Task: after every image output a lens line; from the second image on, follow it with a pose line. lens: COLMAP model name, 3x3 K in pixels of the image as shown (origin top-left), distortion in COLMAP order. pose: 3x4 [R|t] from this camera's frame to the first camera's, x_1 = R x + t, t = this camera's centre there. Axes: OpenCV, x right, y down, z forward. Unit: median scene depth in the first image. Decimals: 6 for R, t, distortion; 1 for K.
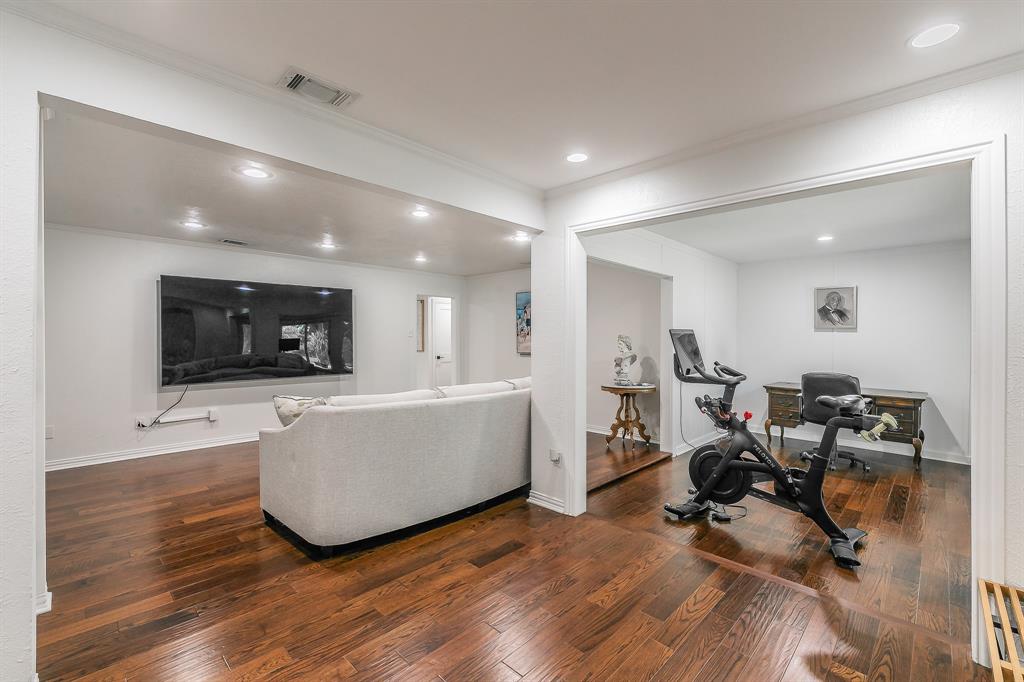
lens RADIAL K [[449.0, 0, 508.2], [0, 449.0, 339.0], [0, 0, 1]] dist [0.007165, -0.000017]
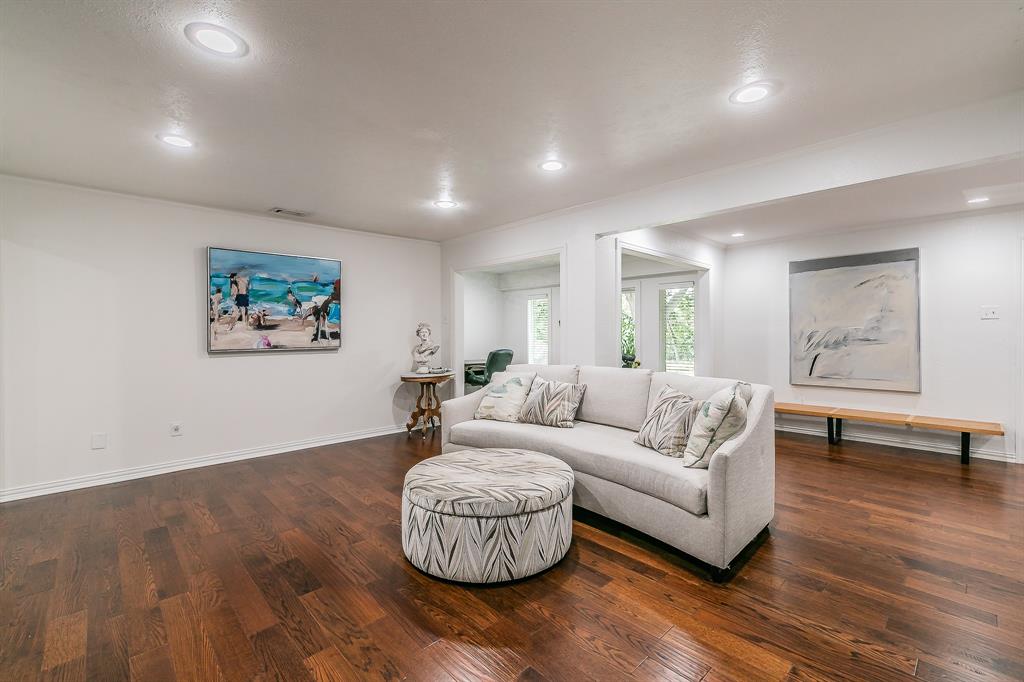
lens RADIAL K [[449.0, 0, 511.0], [0, 449.0, 339.6], [0, 0, 1]] dist [0.007165, -0.000017]
pose [[0.028372, -0.030511, 0.999132, -0.729990], [-0.001620, 0.999531, 0.030569, -0.002420], [-0.999596, -0.002486, 0.028309, 0.766224]]
